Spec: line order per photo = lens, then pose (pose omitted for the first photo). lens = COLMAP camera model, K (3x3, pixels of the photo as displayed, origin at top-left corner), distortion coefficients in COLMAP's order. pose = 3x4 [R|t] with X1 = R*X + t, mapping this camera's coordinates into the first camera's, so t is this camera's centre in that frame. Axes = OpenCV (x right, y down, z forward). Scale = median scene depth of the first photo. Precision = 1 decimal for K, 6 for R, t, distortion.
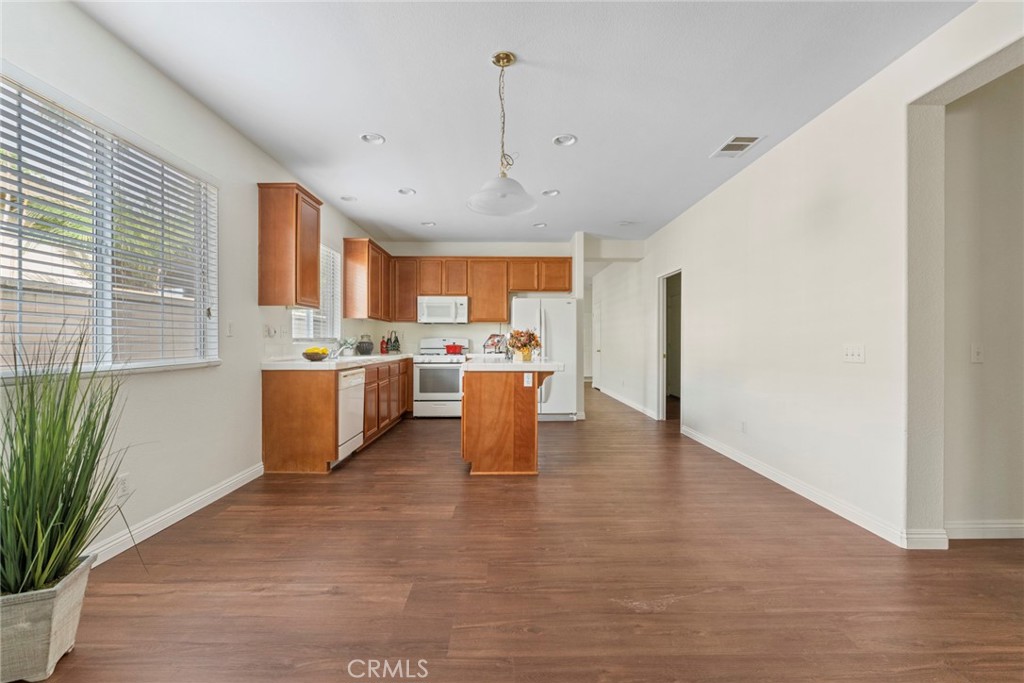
lens RADIAL K [[421.3, 0, 506.7], [0, 421.3, 340.5], [0, 0, 1]] dist [0.001194, -0.000016]
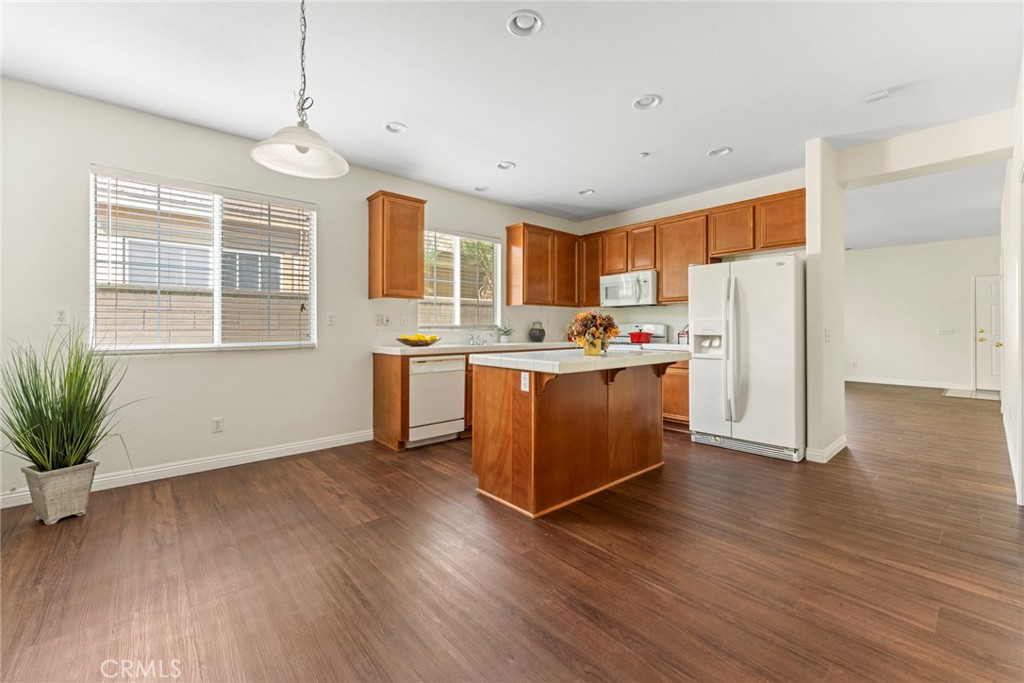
lens RADIAL K [[421.3, 0, 508.2], [0, 421.3, 325.9], [0, 0, 1]] dist [0.001194, -0.000016]
pose [[0.654863, -0.006584, -0.755719, 0.427941], [0.004882, 0.999978, -0.004482, 0.001003], [0.755732, -0.000754, 0.654881, 0.378282]]
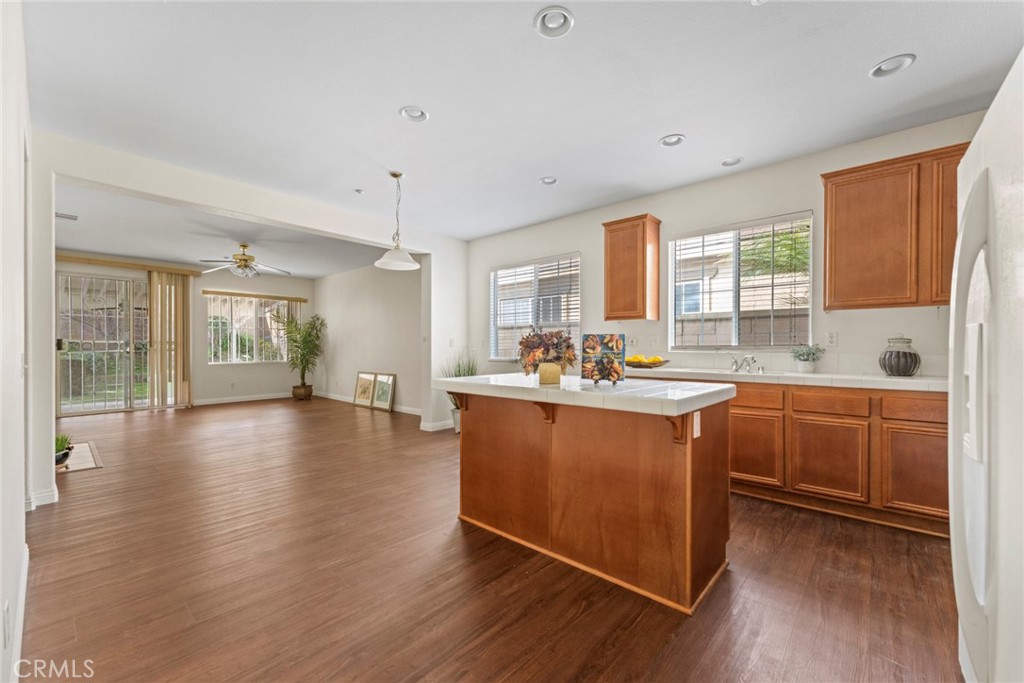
lens RADIAL K [[421.3, 0, 517.6], [0, 421.3, 347.1], [0, 0, 1]] dist [0.001194, -0.000016]
pose [[-0.670571, -0.006775, -0.741814, 0.435246], [-0.002487, 0.999973, -0.006885, 0.003055], [0.741841, -0.002771, -0.670570, 1.200759]]
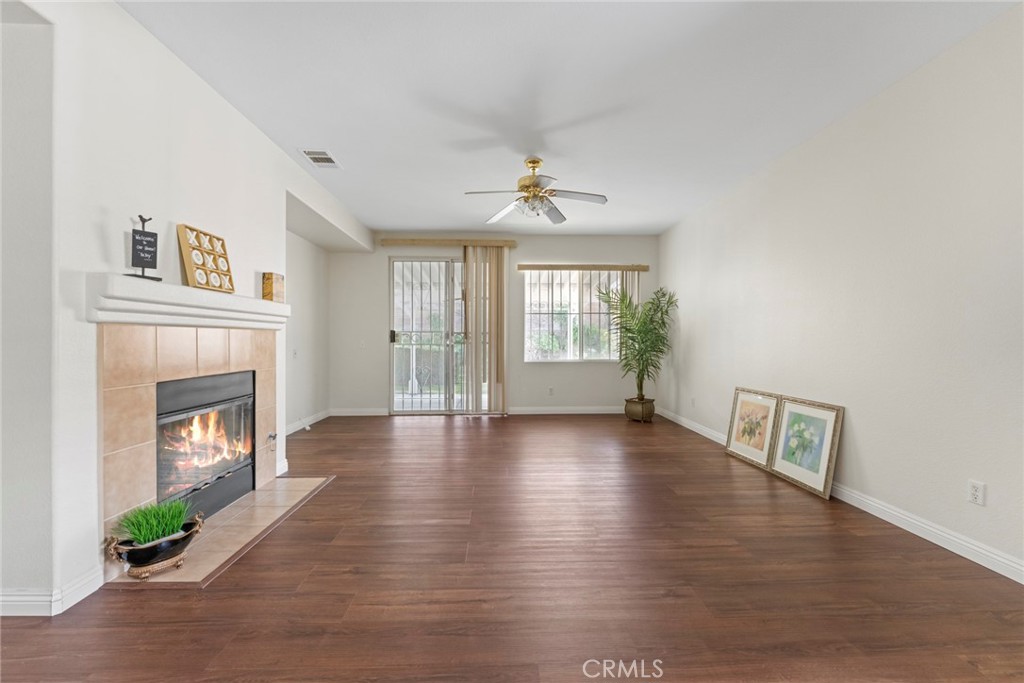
lens RADIAL K [[421.3, 0, 504.9], [0, 421.3, 344.4], [0, 0, 1]] dist [0.001194, -0.000016]
pose [[-0.999844, -0.009127, -0.015110, 0.086942], [-0.009264, 0.999916, 0.009036, -0.000882], [0.015027, 0.009174, -0.999845, 0.425207]]
